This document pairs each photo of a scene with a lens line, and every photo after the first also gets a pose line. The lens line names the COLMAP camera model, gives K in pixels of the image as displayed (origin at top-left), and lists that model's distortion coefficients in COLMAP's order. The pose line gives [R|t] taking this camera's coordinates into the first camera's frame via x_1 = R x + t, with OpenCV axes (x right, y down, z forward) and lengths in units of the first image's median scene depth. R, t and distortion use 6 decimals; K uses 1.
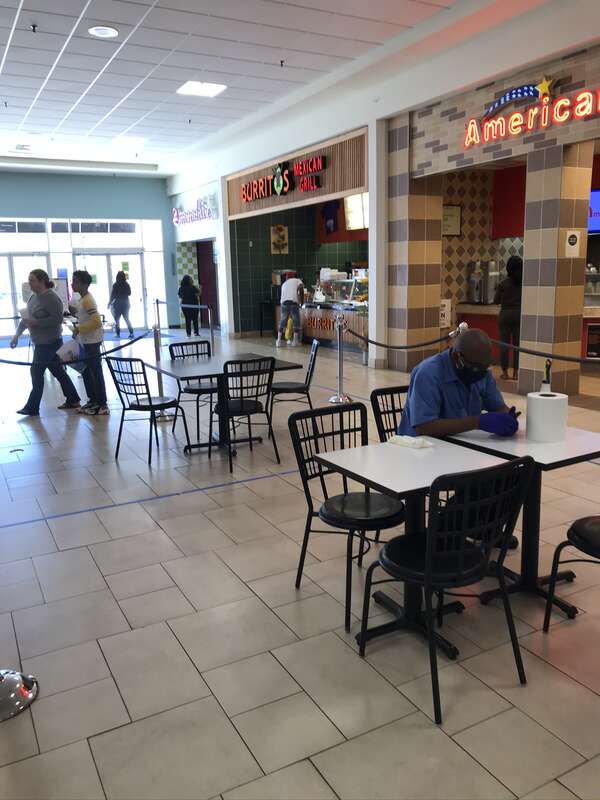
lens RADIAL K [[658.8, 0, 300.0], [0, 658.8, 400.0], [0, 0, 1]] dist [0.060368, 0.002326]
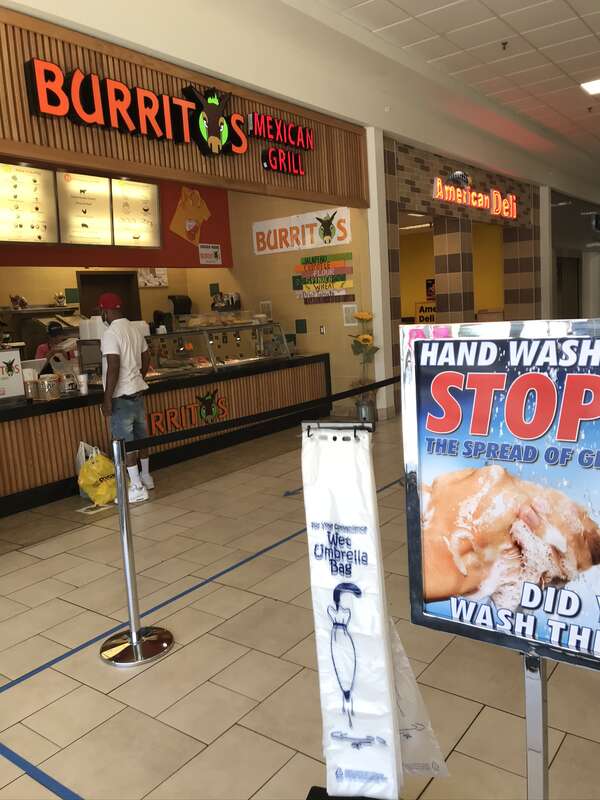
lens RADIAL K [[658.8, 0, 300.0], [0, 658.8, 400.0], [0, 0, 1]] dist [0.060368, 0.002326]
pose [[-0.418037, -0.082408, 0.904685, -0.535685], [0.243512, 0.949265, 0.198991, -0.237020], [-0.875184, 0.303487, -0.376761, 1.259664]]
